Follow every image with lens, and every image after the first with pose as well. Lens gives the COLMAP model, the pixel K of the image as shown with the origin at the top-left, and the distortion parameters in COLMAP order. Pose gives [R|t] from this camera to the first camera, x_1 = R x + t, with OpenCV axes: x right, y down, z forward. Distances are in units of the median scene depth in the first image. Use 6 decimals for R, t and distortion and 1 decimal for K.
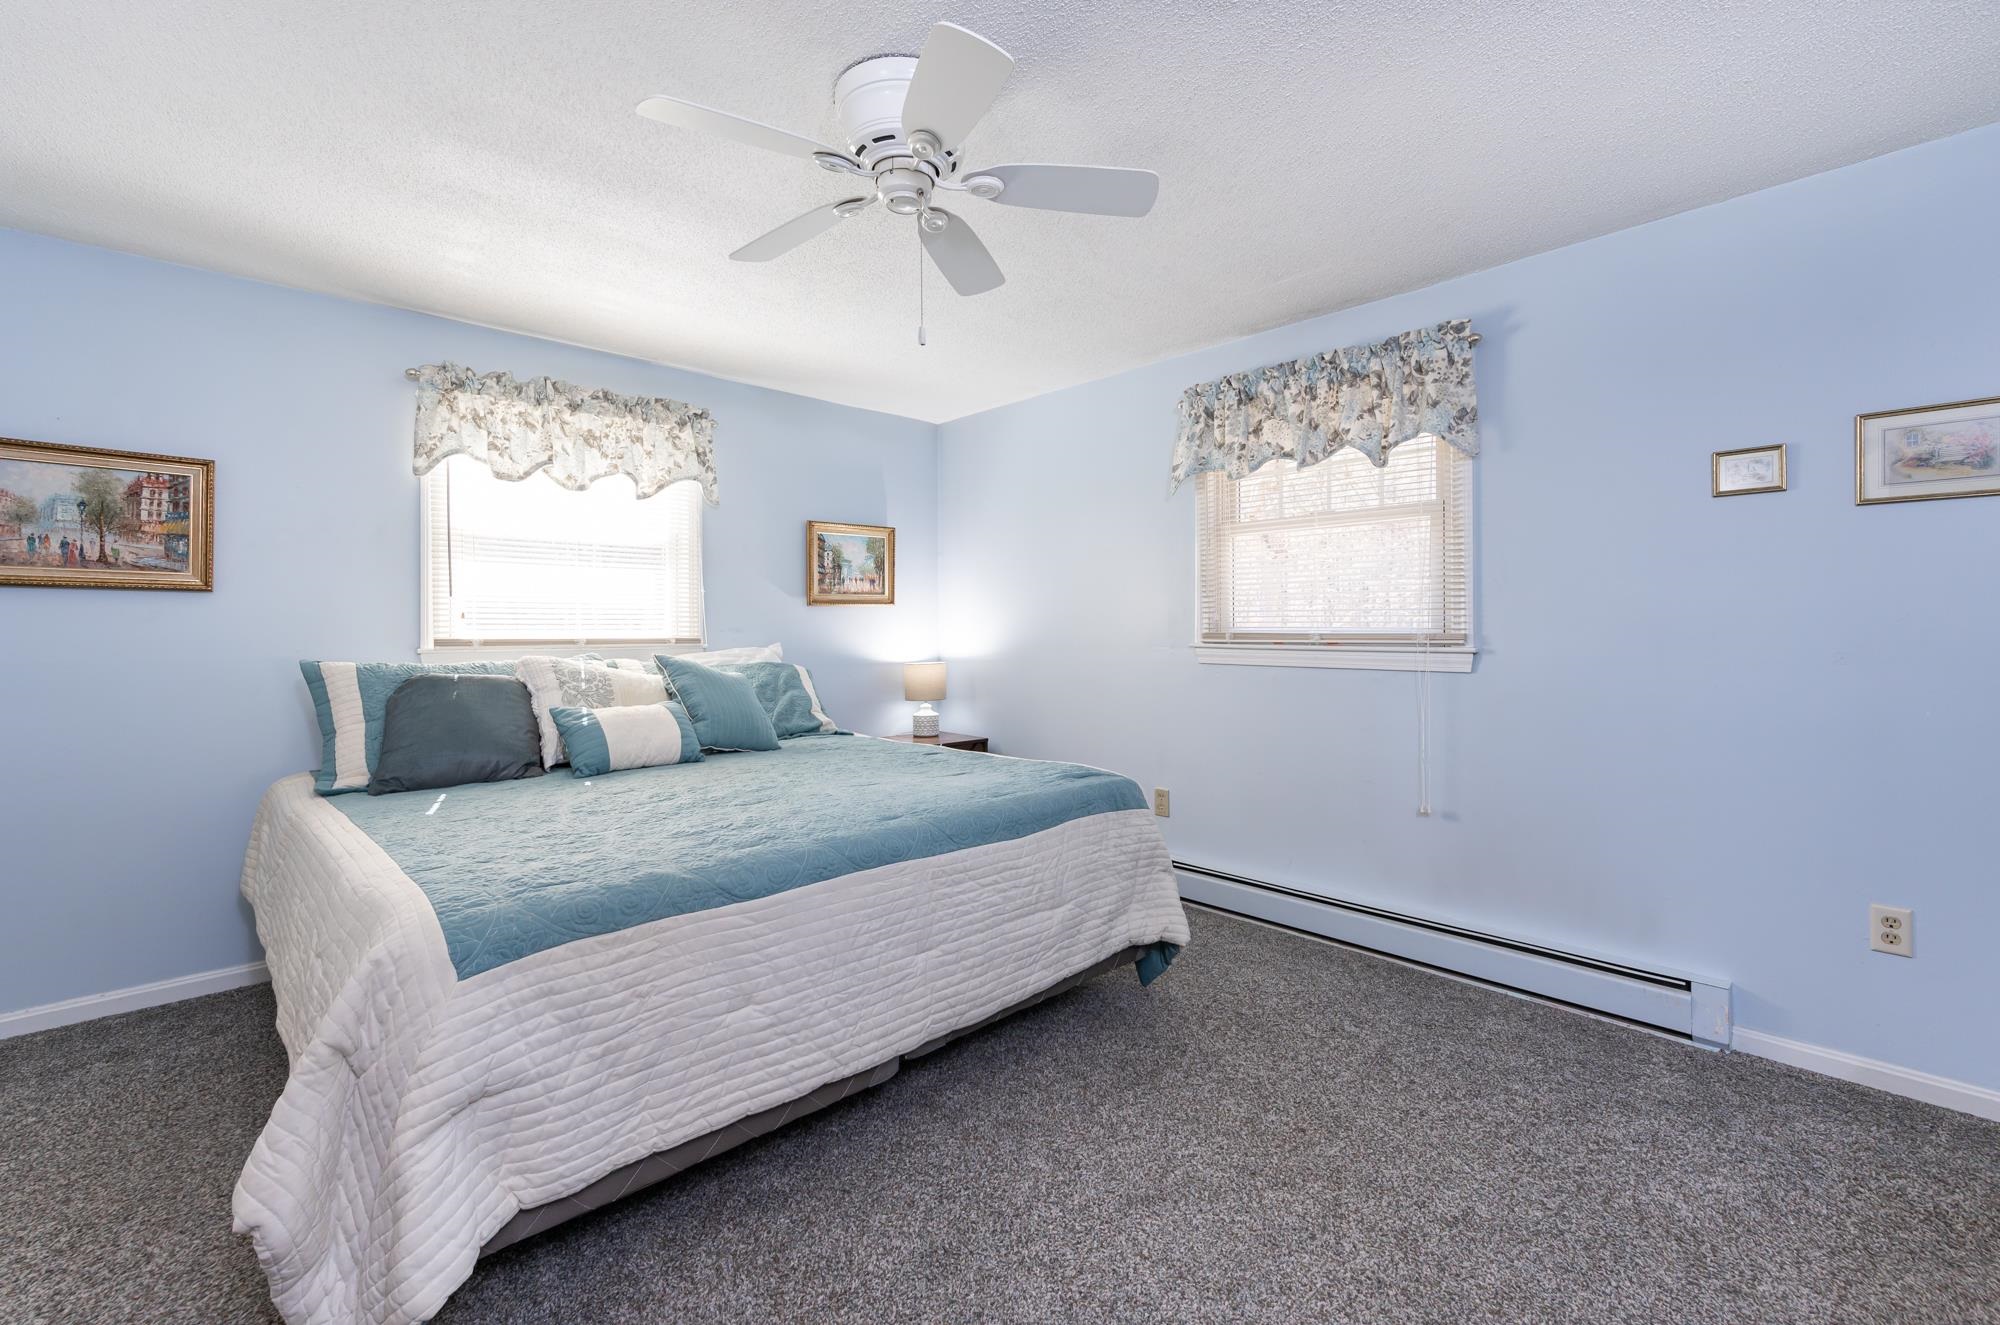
lens RADIAL K [[841.3, 0, 998.4], [0, 841.3, 622.9], [0, 0, 1]] dist [0.000922, 0.000027]
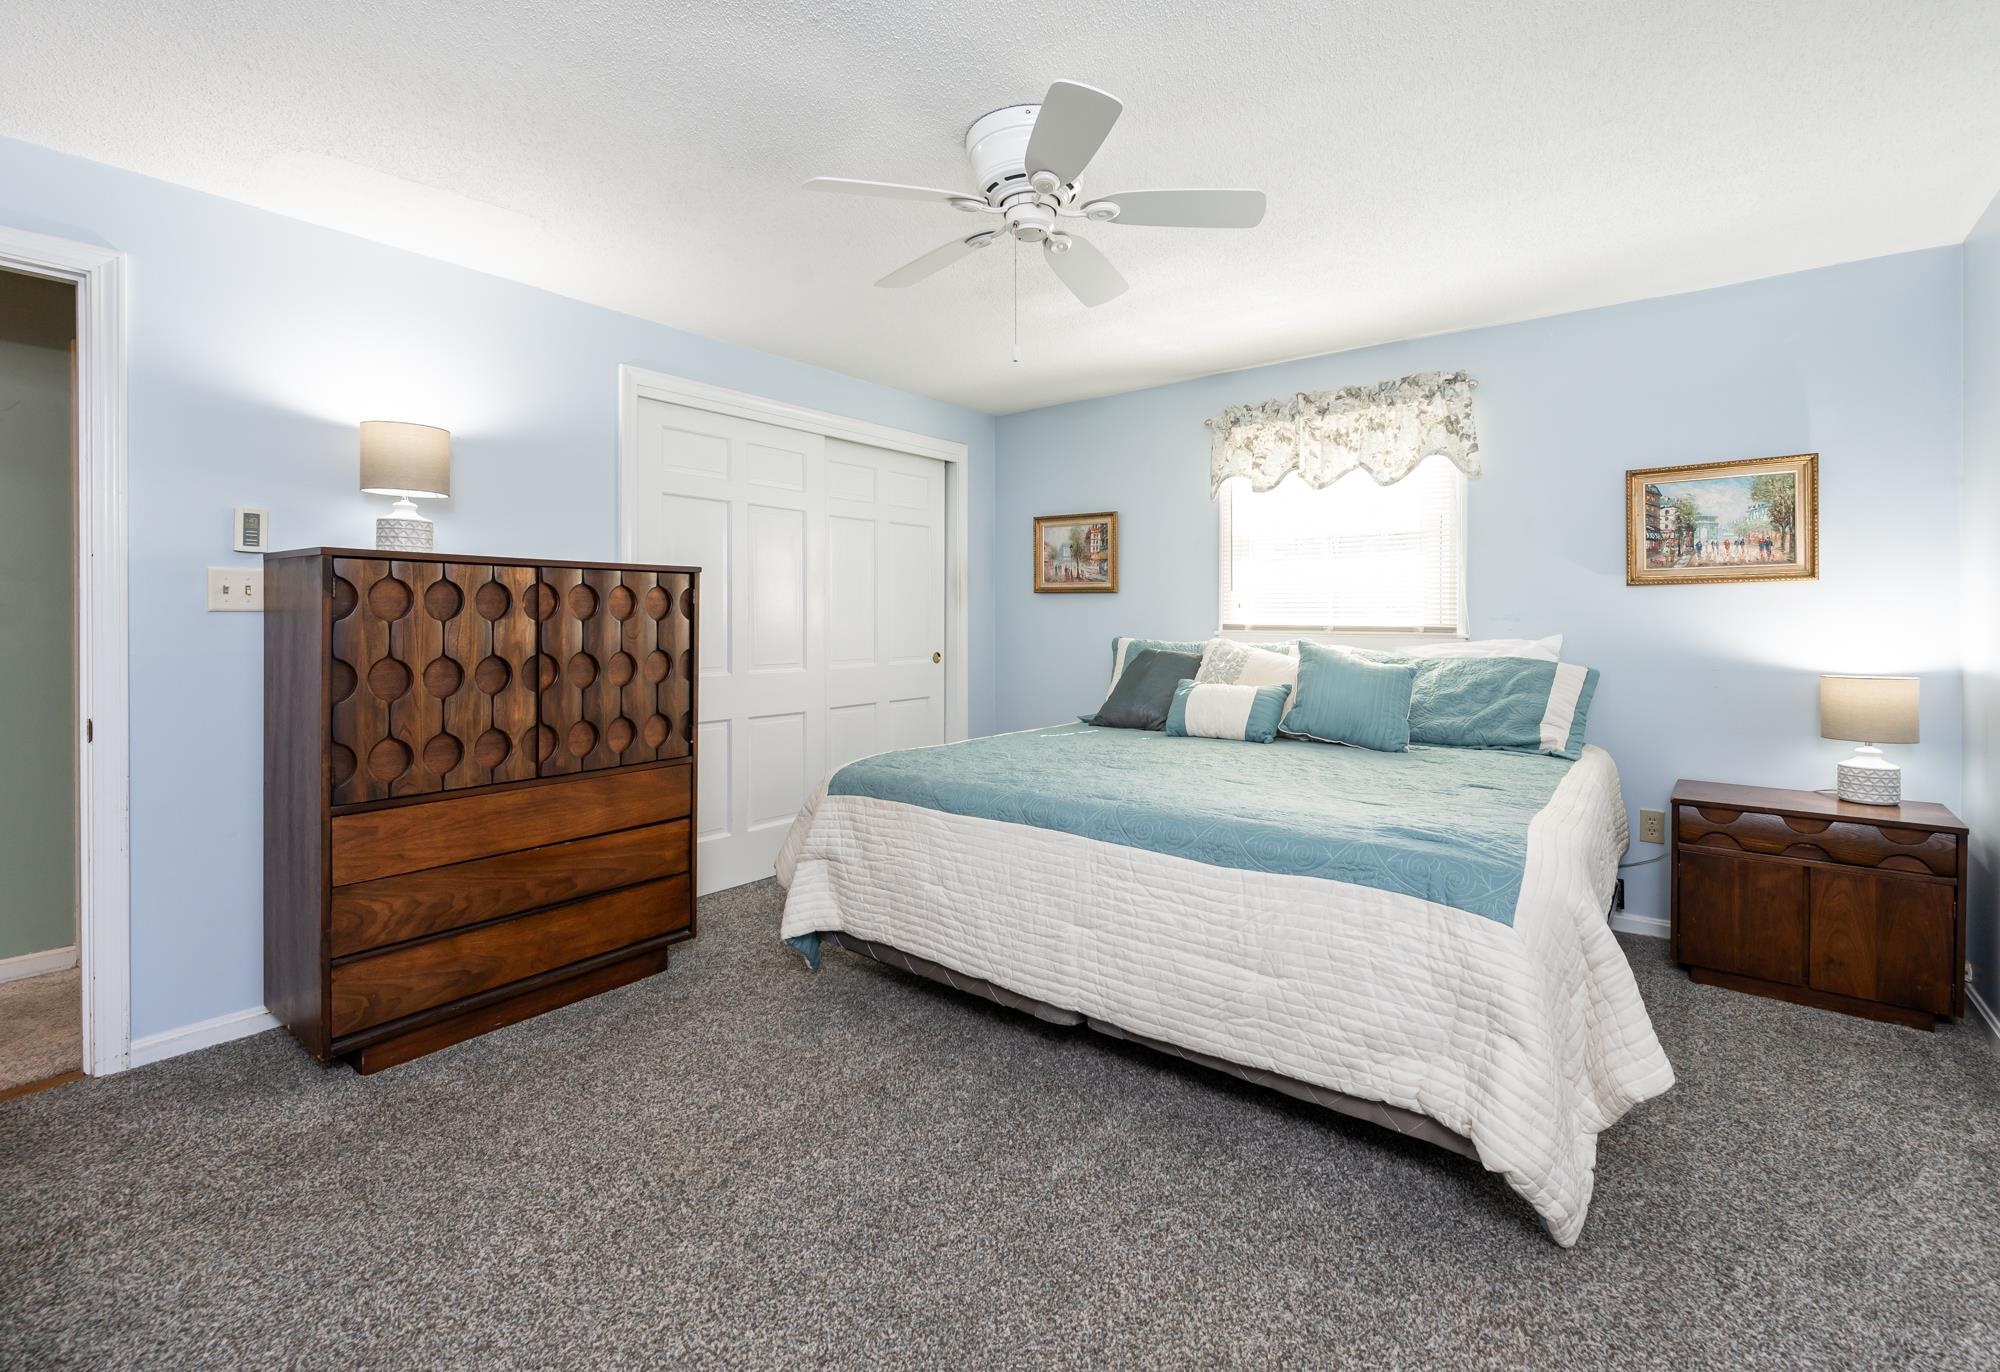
lens RADIAL K [[857.5, 0, 996.5], [0, 857.5, 623.1], [0, 0, 1]] dist [-0.000374, 0.000053]
pose [[0.158417, 0.009154, -0.987330, 0.523596], [0.003426, 0.999946, 0.009821, 0.003253], [0.987366, -0.004939, 0.158377, 0.407872]]
